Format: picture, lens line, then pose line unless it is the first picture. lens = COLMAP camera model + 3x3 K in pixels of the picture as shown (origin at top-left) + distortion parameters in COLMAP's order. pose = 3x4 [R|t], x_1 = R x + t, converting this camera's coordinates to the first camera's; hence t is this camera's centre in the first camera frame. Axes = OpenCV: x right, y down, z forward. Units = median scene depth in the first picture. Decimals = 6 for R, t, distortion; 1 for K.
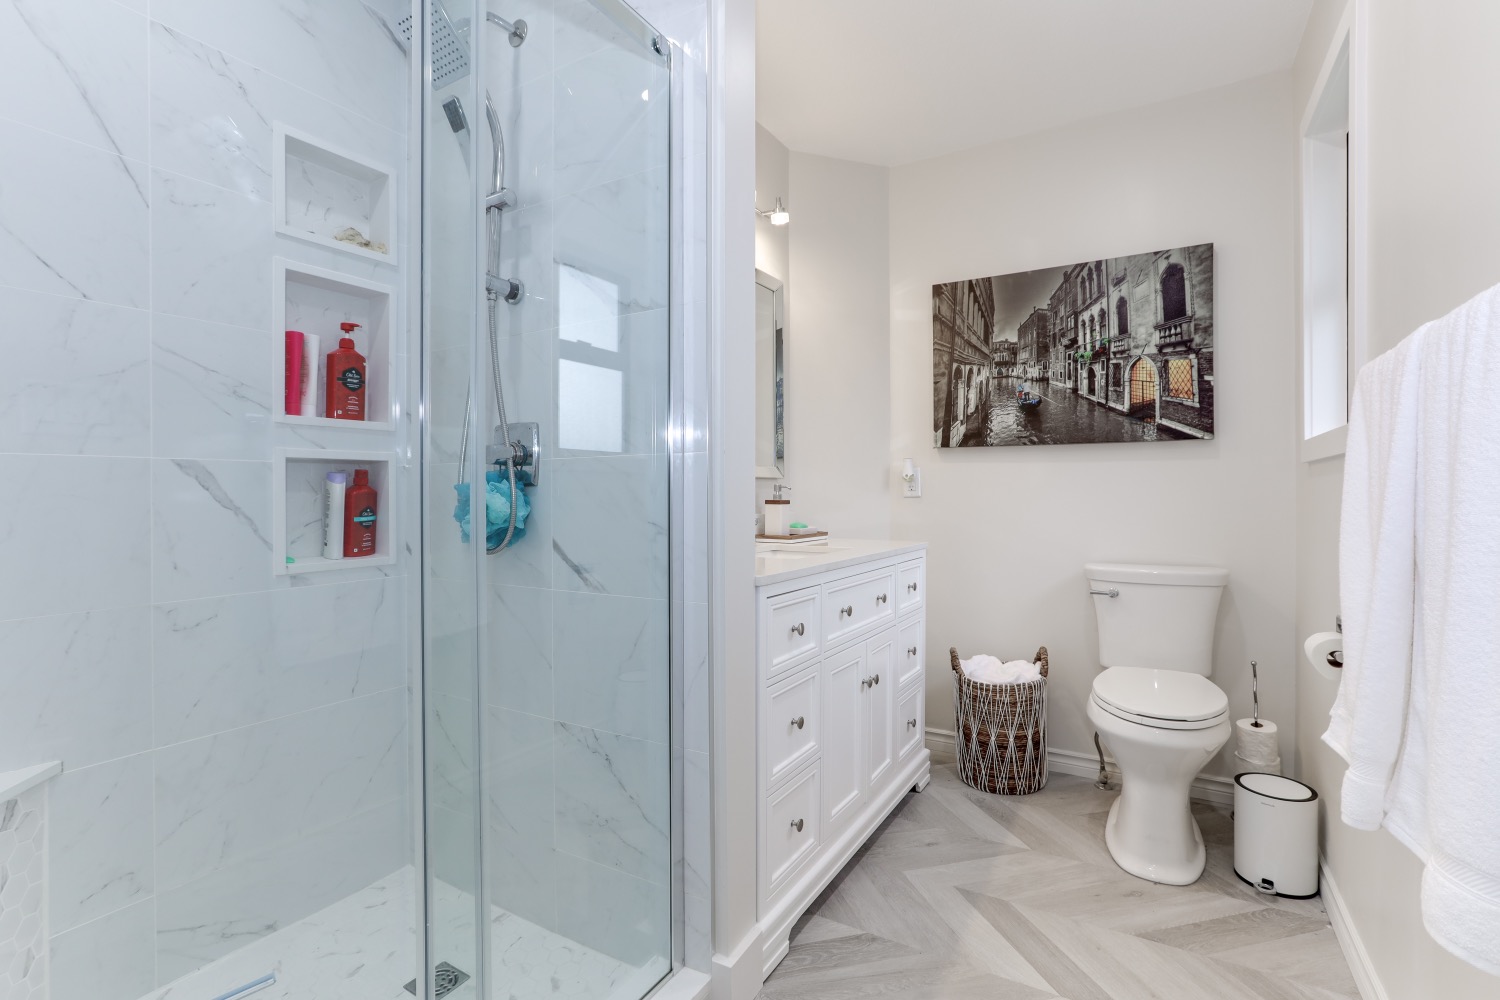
lens RADIAL K [[691.9, 0, 738.3], [0, 691.9, 484.2], [0, 0, 1]] dist [-0.010086, 0.000738]
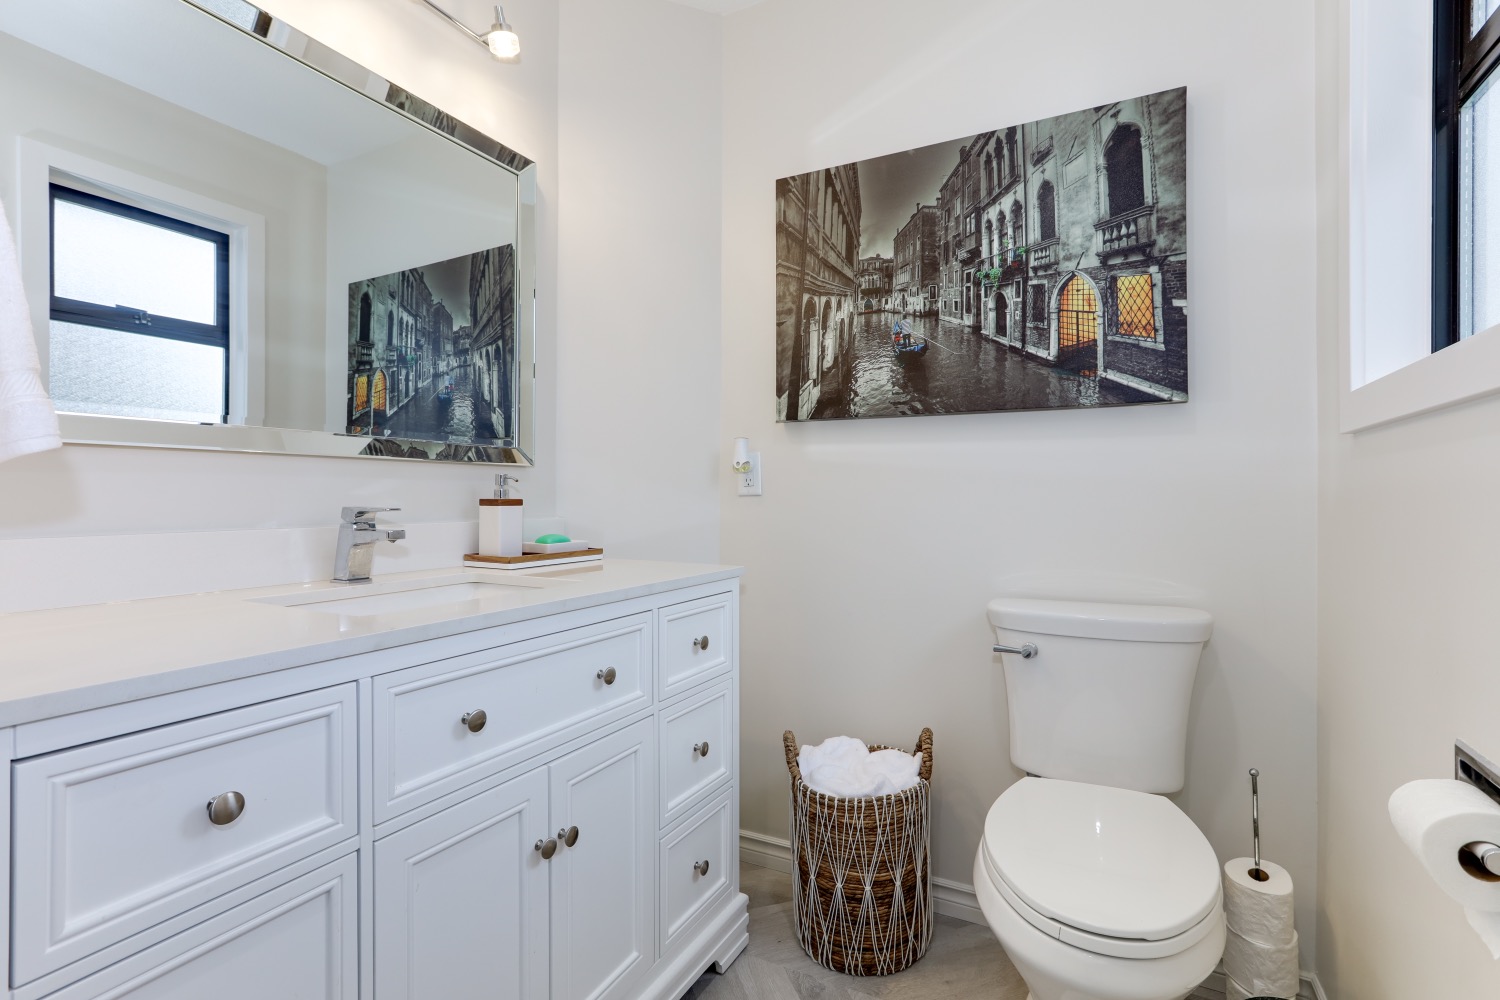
lens RADIAL K [[691.9, 0, 738.3], [0, 691.9, 484.2], [0, 0, 1]] dist [-0.010086, 0.000738]
pose [[0.999005, 0.001378, 0.044583, 0.244445], [-0.001277, 0.999997, -0.002286, 0.011014], [-0.044586, 0.002227, 0.999003, 0.376789]]
